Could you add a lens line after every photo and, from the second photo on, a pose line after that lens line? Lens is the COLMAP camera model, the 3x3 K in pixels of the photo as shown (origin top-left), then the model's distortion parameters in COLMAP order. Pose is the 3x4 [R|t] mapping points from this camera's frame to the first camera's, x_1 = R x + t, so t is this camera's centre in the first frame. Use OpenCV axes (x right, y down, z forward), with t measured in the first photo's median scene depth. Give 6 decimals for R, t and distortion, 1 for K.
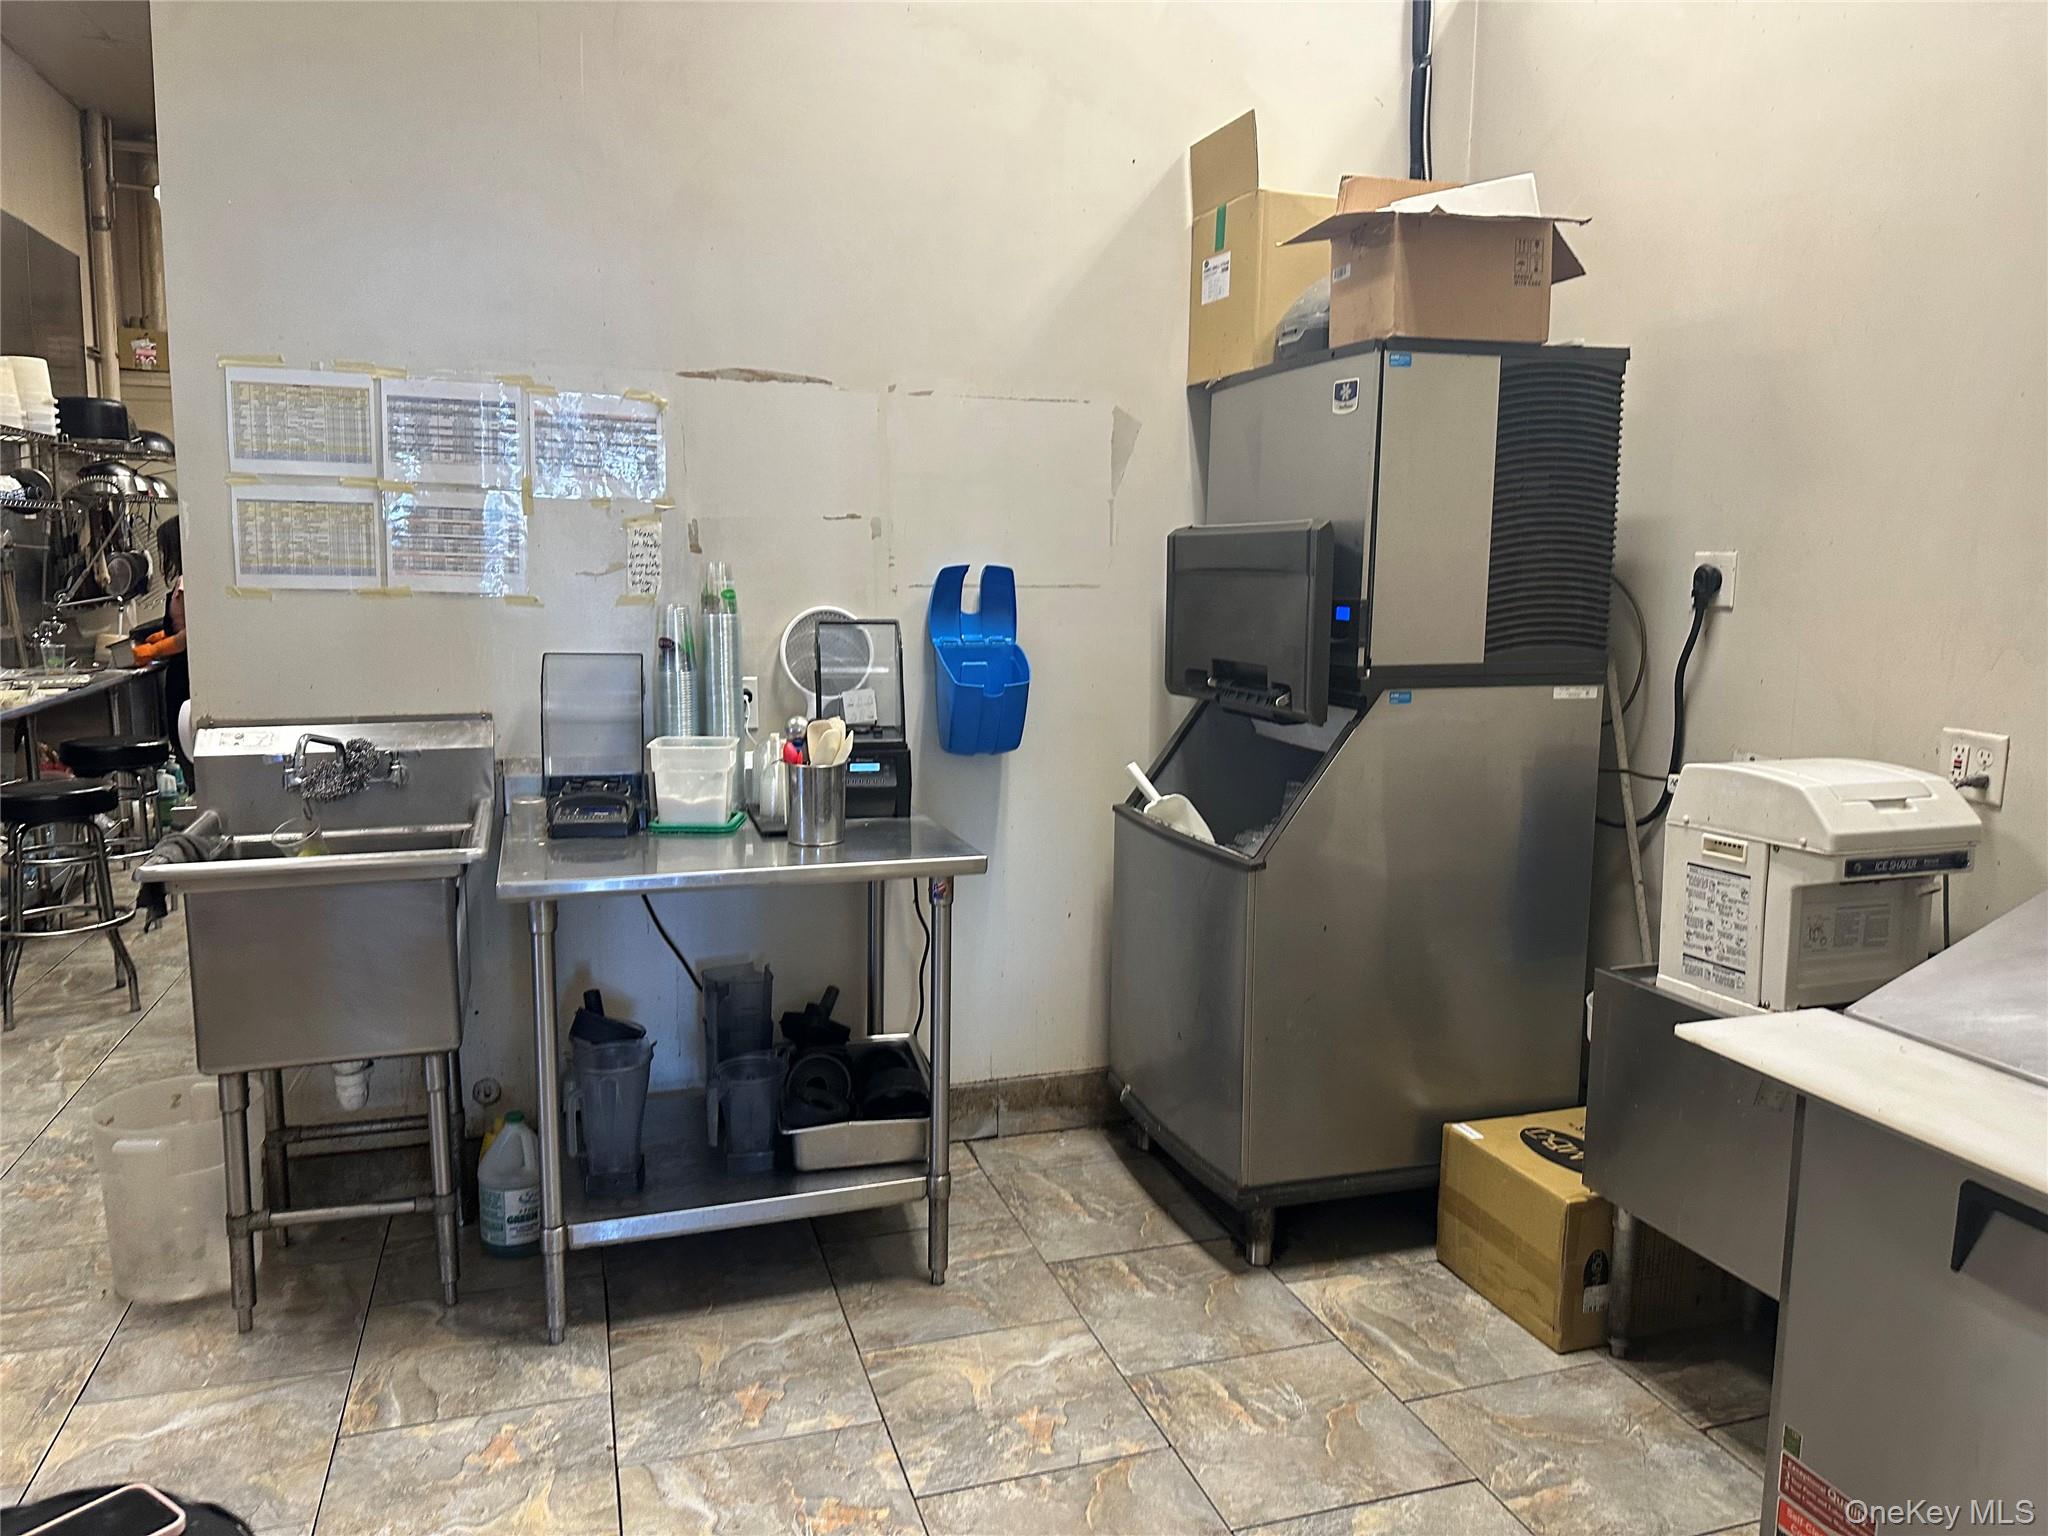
lens RADIAL K [[1438.1, 0, 1024.0], [0, 1438.1, 768.0], [0, 0, 1]] dist [0.165840, -0.147829]
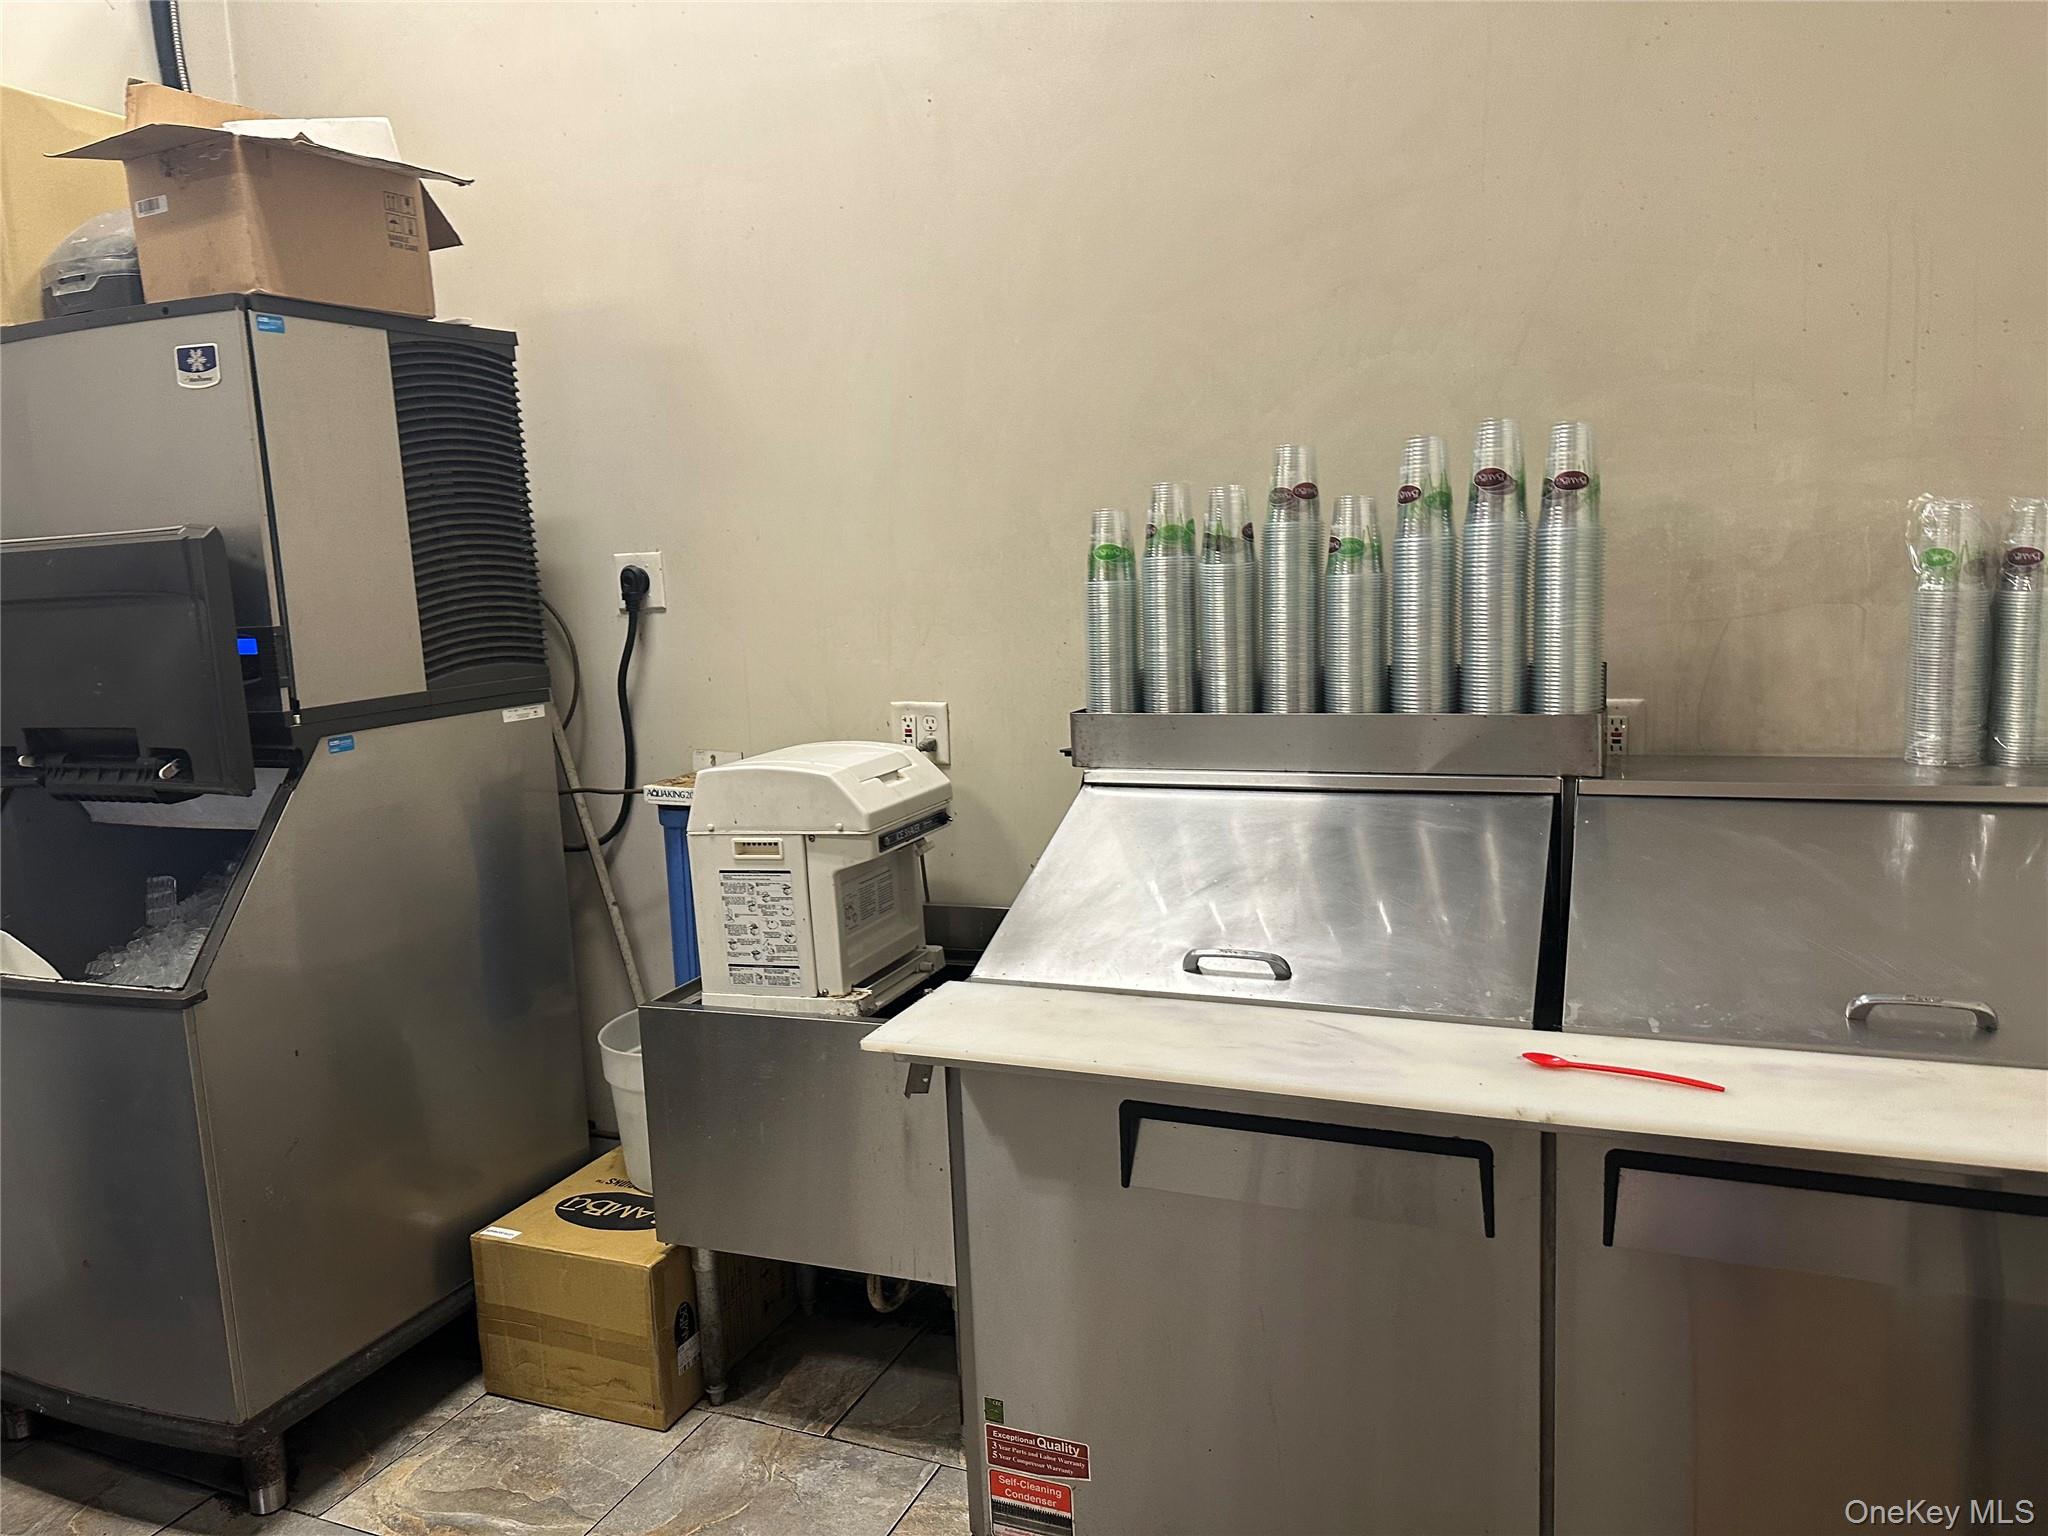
lens RADIAL K [[1493.1, 0, 1024.0], [0, 1493.1, 768.0], [0, 0, 1]] dist [0.097743, -0.085344]
pose [[0.683171, -0.153845, 0.713869, -0.088569], [0.166580, 0.984614, 0.052777, -0.017632], [-0.711005, 0.082861, 0.698287, 0.153856]]
